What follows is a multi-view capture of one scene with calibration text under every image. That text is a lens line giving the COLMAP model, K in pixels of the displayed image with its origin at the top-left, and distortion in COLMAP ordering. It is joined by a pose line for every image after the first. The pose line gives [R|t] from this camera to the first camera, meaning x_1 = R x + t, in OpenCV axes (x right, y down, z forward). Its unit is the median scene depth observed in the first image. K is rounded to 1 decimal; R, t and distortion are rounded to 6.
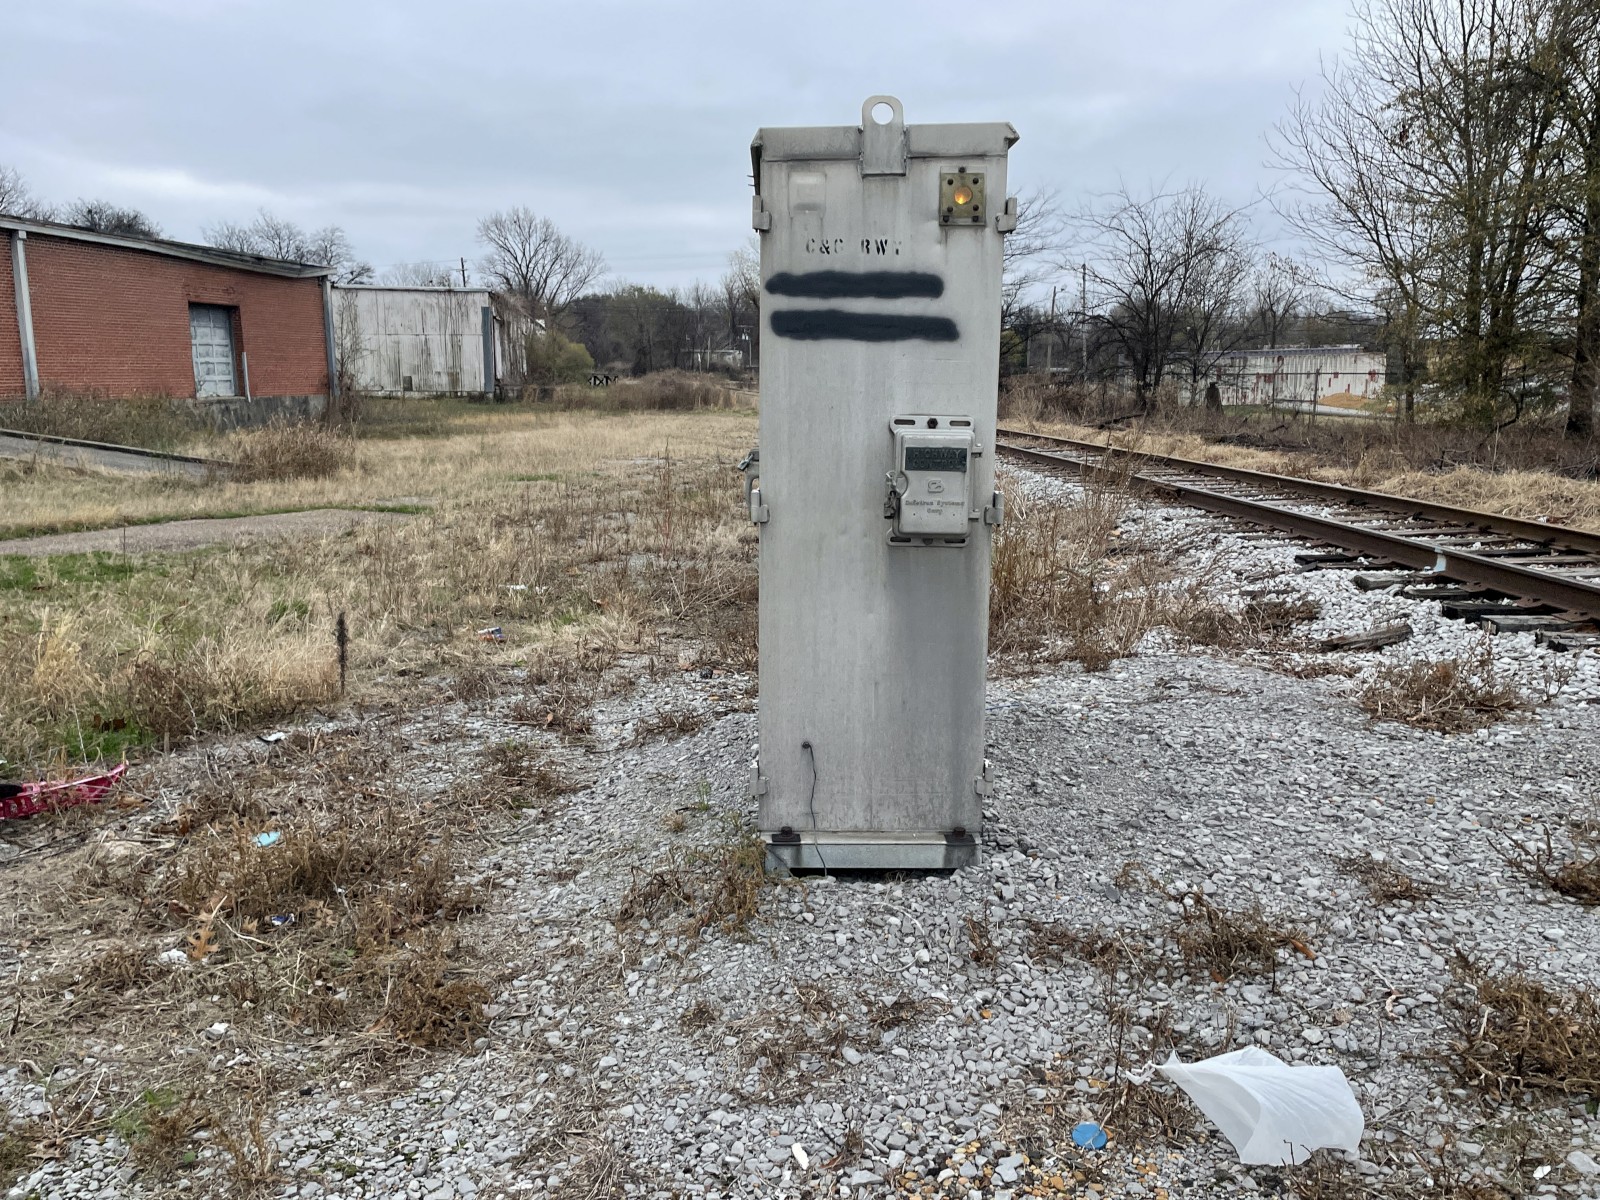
lens RADIAL K [[1340.4, 0, 807.4], [0, 1340.4, 605.2], [0, 0, 1]] dist [0.016384, 0.009355]
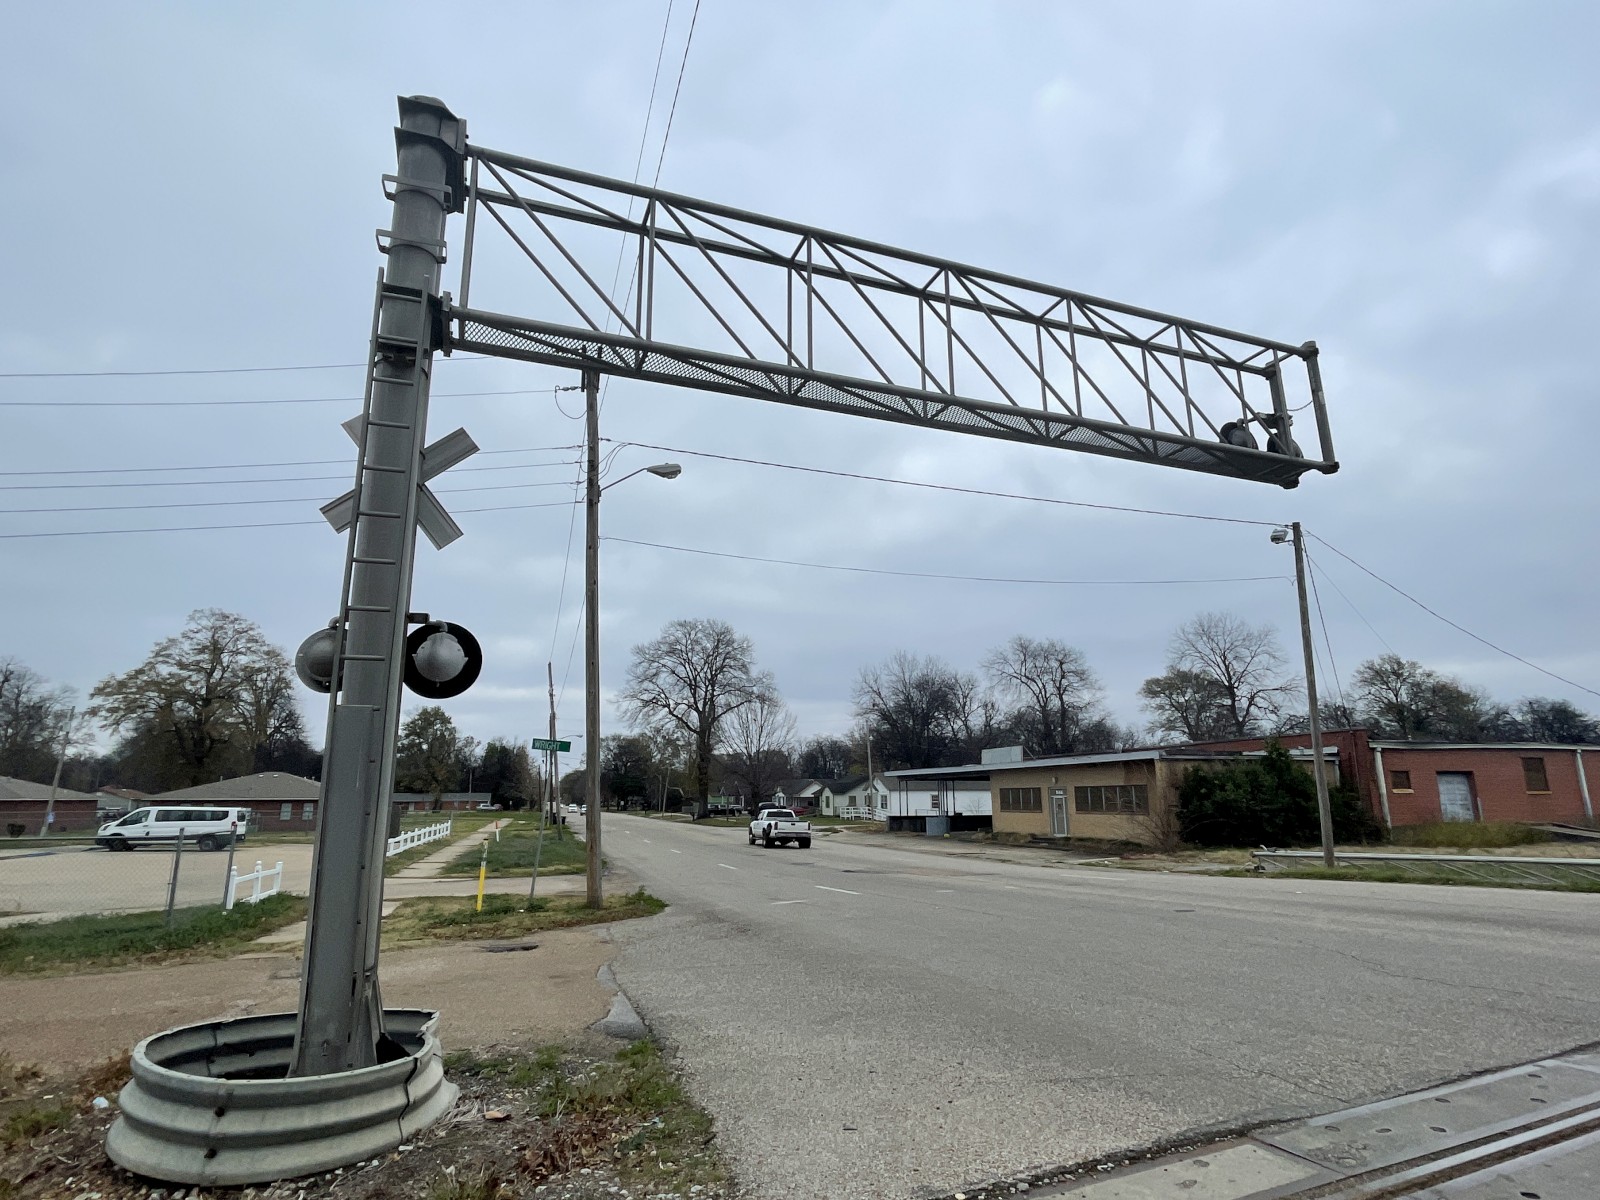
lens RADIAL K [[872.1, 0, 802.6], [0, 872.1, 596.9], [0, 0, 1]] dist [-0.000292, 0.001621]
pose [[0.414008, -0.214780, -0.884572, 0.225792], [-0.147134, 0.943197, -0.297878, 0.106943], [0.898303, 0.253475, 0.358890, -0.690040]]
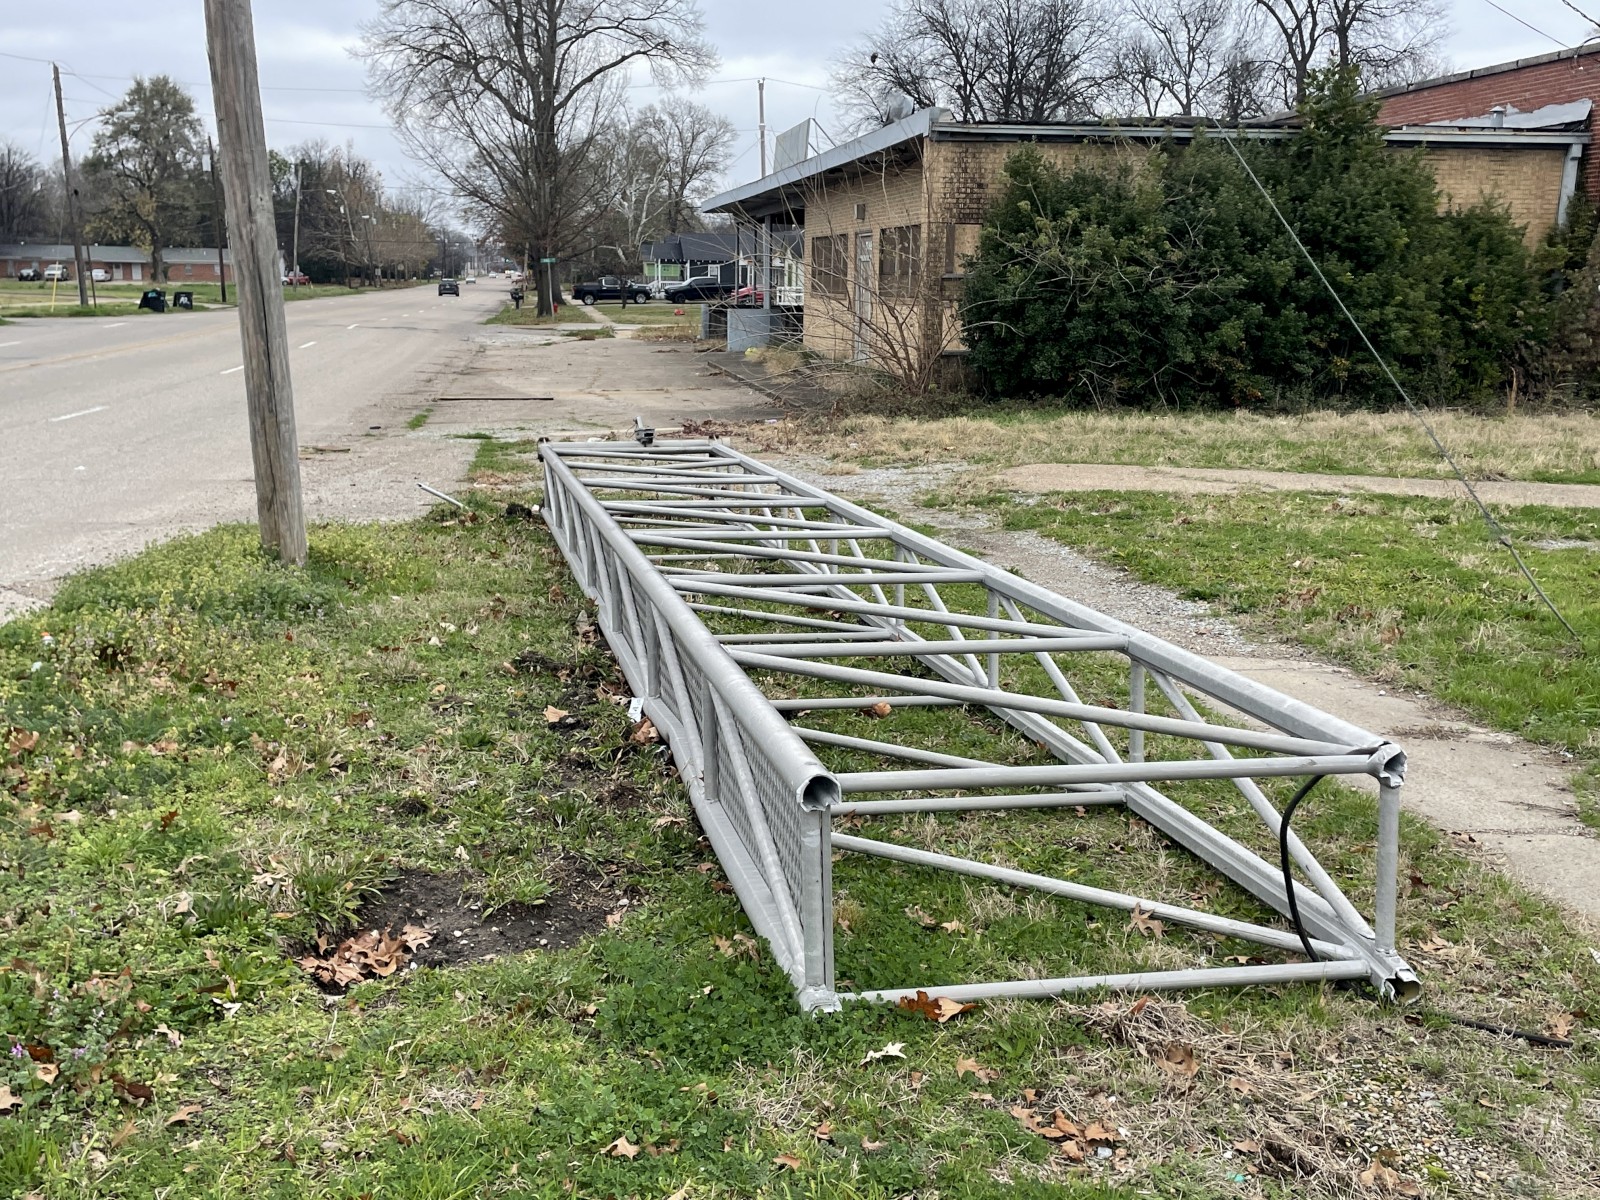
lens RADIAL K [[1610.2, 0, 785.1], [0, 1610.2, 601.4], [0, 0, 1]] dist [0.061743, 0.000000]
pose [[0.270029, 0.186196, -0.944677, 0.050233], [-0.173063, 0.974531, 0.142612, 0.010819], [0.947171, 0.124980, 0.295375, -0.090448]]
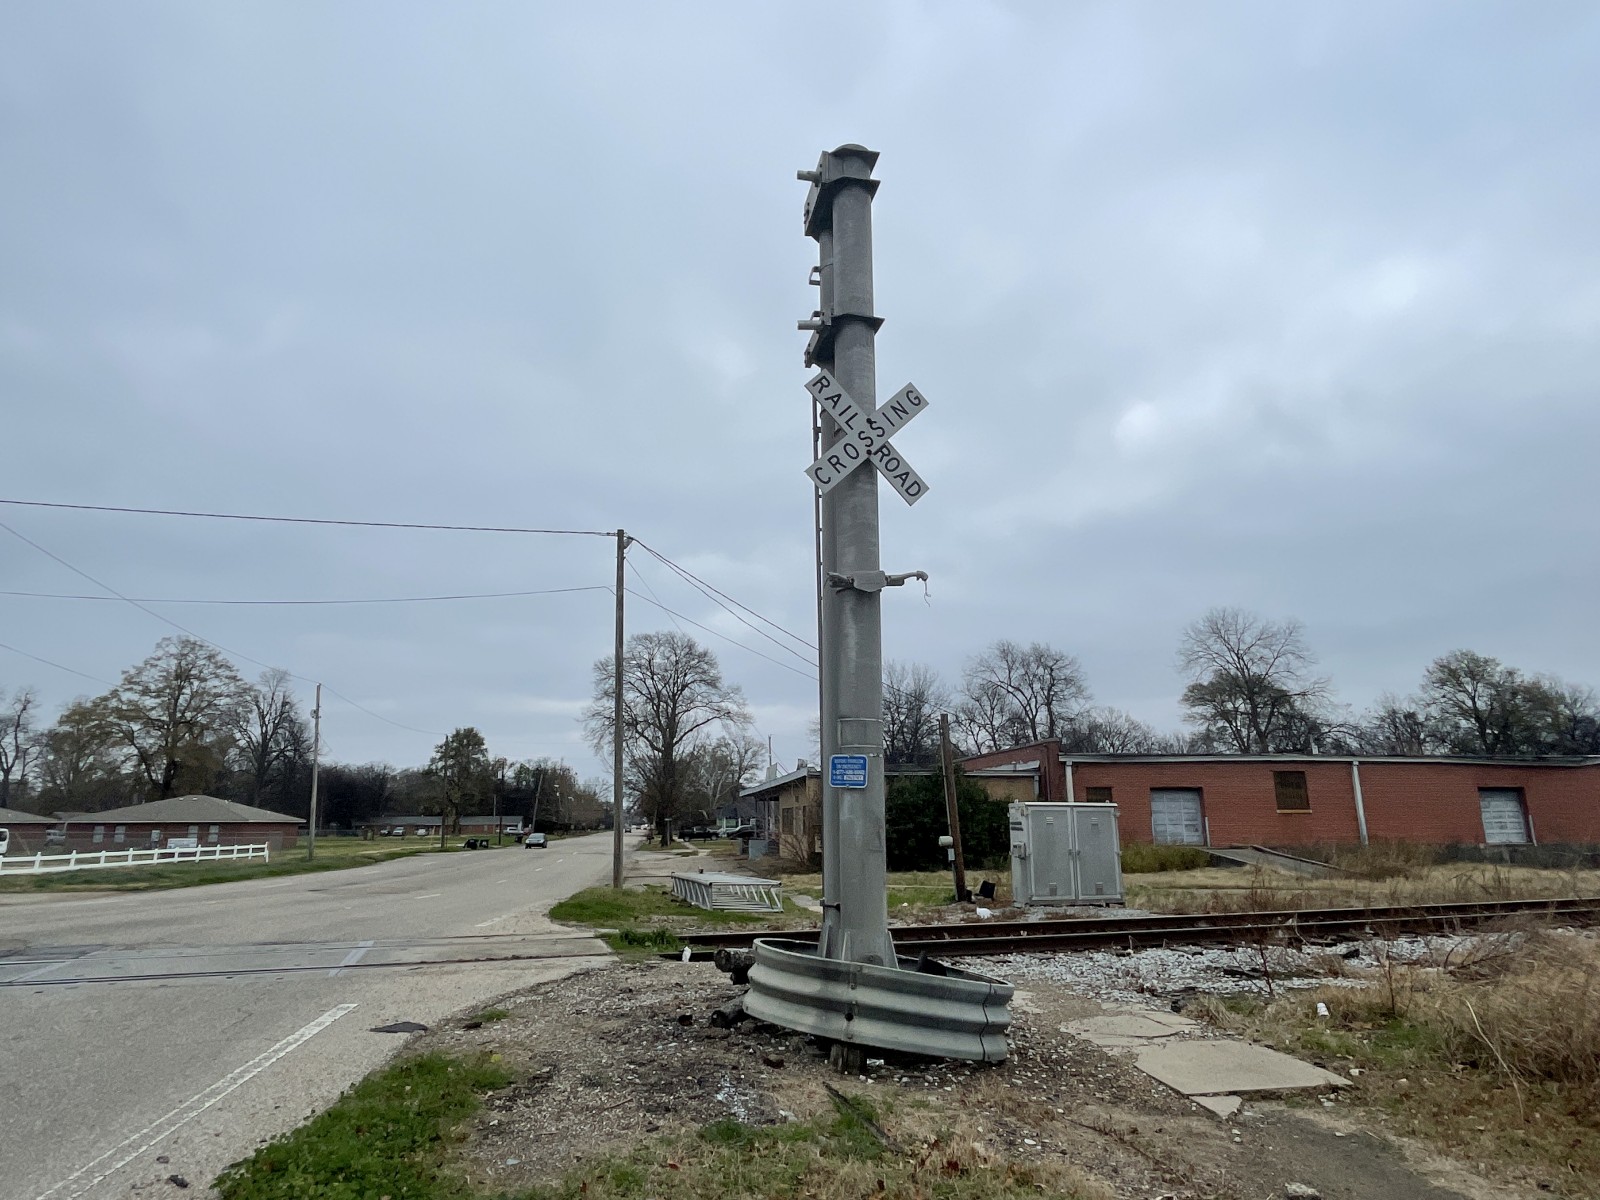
lens RADIAL K [[948.4, 0, 814.5], [0, 948.4, 595.2], [0, 0, 1]] dist [-0.002267, 0.001155]
pose [[0.280488, -0.233529, -0.931016, 0.477932], [-0.155811, 0.946010, -0.284231, 0.023628], [0.947127, 0.224786, 0.228958, -0.155097]]
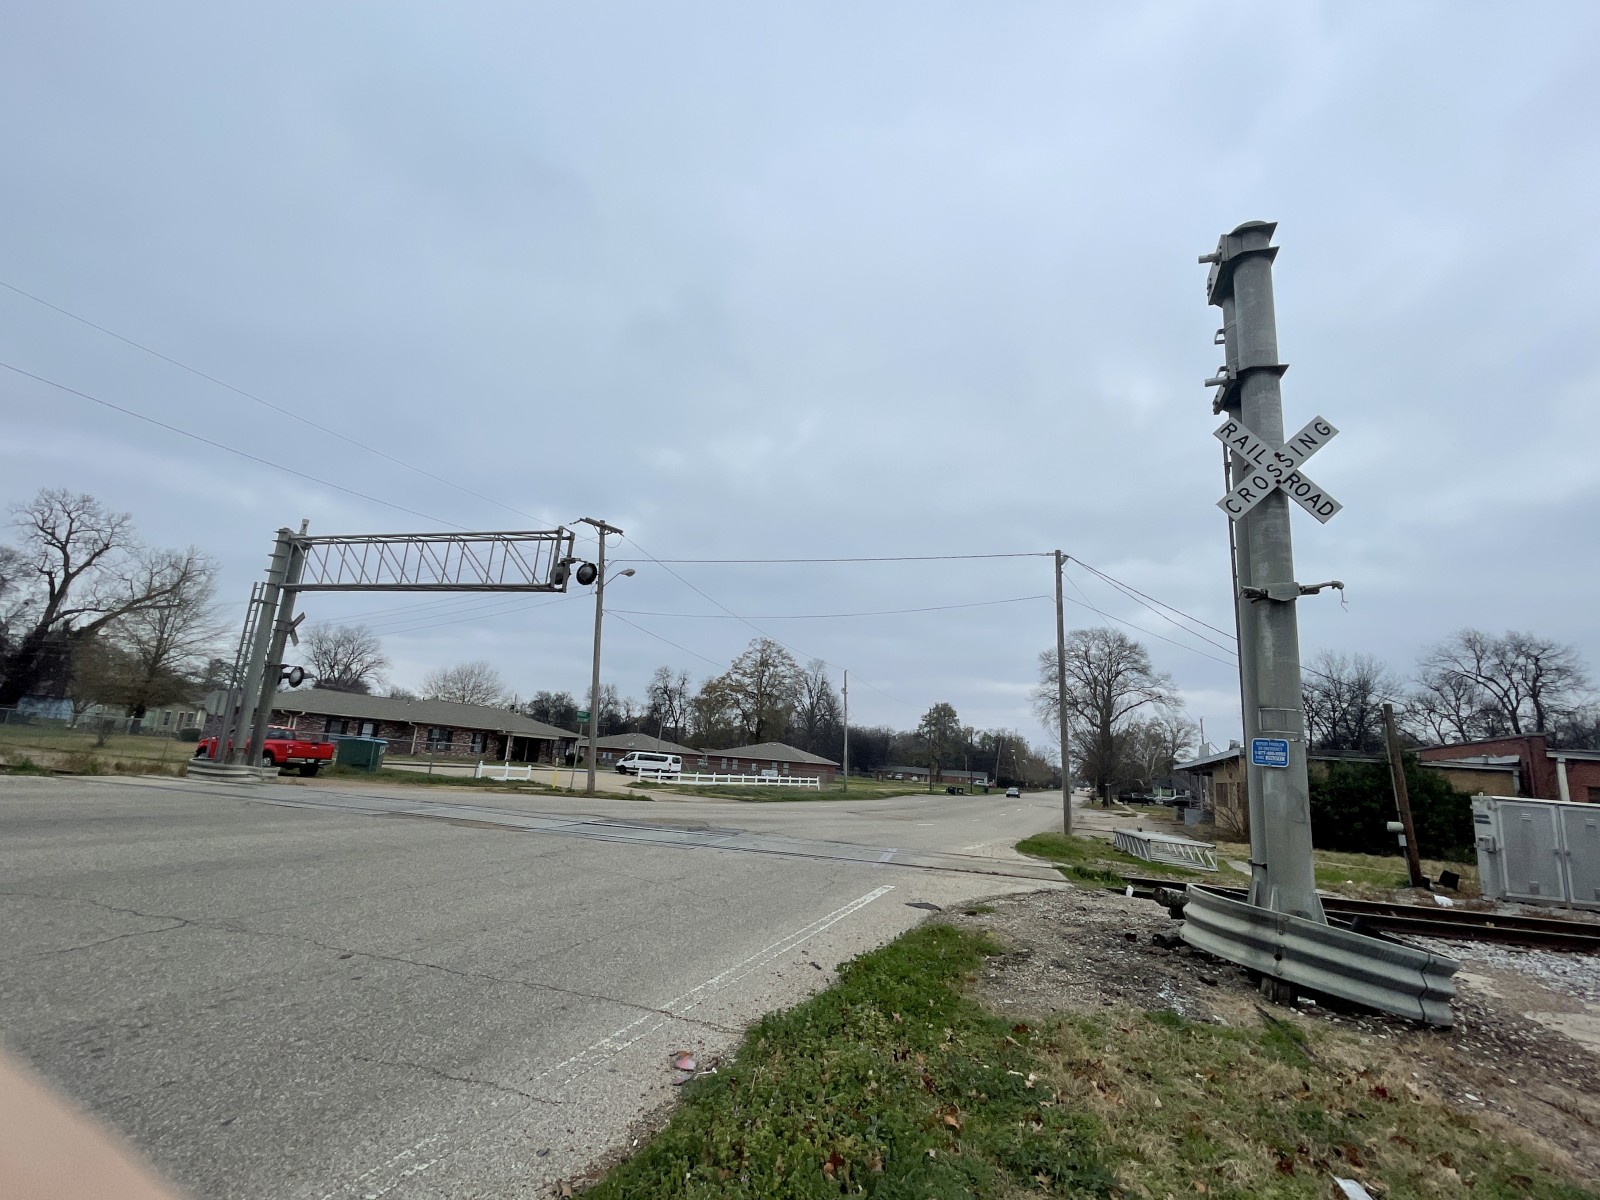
lens RADIAL K [[747.8, 0, 800.2], [0, 747.8, 600.1], [0, 0, 1]] dist [-0.001479, -0.001258]
pose [[-0.242151, -0.234661, -0.941434, 0.497307], [-0.240170, 0.954611, -0.176171, 0.025436], [0.940043, 0.183444, -0.287518, -0.157797]]
